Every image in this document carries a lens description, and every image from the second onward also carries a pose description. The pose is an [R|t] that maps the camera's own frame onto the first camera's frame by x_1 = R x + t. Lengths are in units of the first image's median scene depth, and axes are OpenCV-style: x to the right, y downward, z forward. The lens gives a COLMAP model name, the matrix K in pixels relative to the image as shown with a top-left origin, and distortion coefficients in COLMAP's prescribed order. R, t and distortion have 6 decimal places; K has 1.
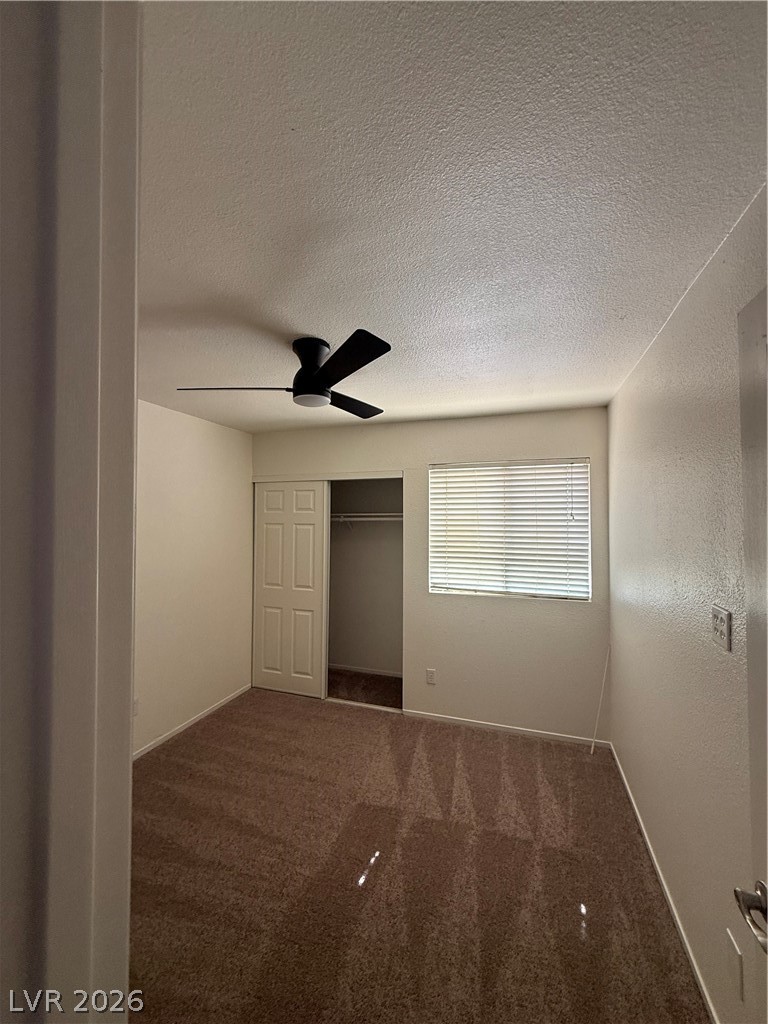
lens RADIAL K [[408.6, 0, 383.5], [0, 408.6, 510.7], [0, 0, 1]] dist [0.000211, -0.000265]
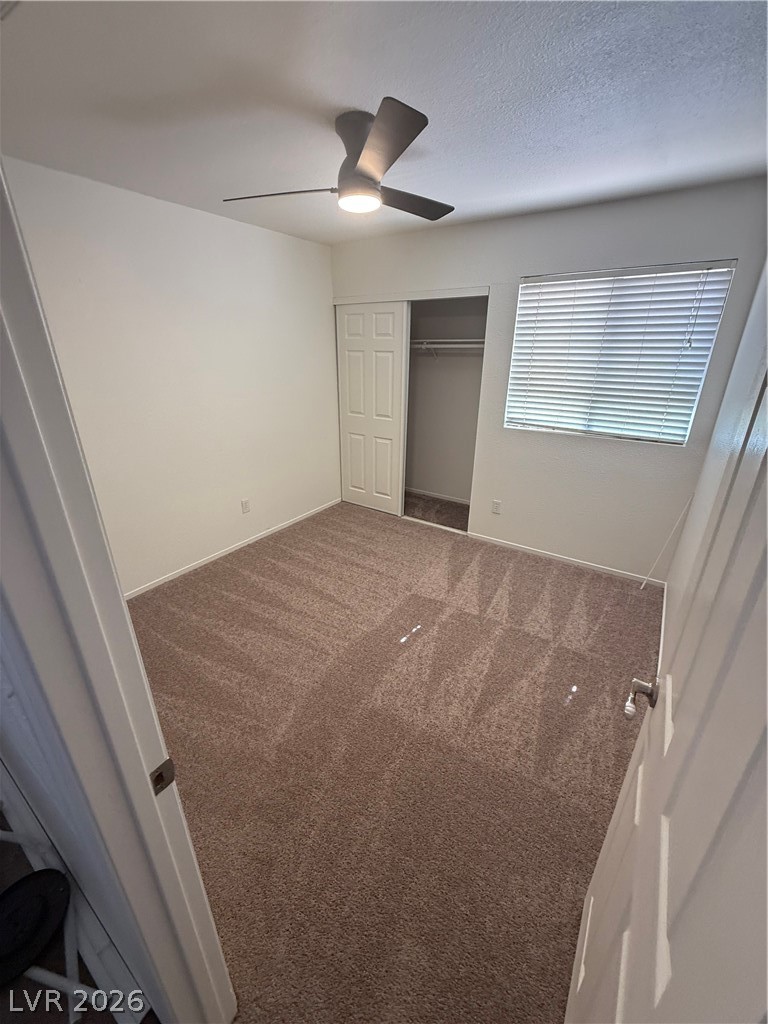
lens RADIAL K [[408.6, 0, 382.8], [0, 408.6, 511.5], [0, 0, 1]] dist [0.000211, -0.000265]
pose [[0.965176, 0.100219, -0.241641, 0.099930], [0.003207, 0.919104, 0.394002, -0.000740], [0.261580, -0.381057, 0.886776, -0.020493]]
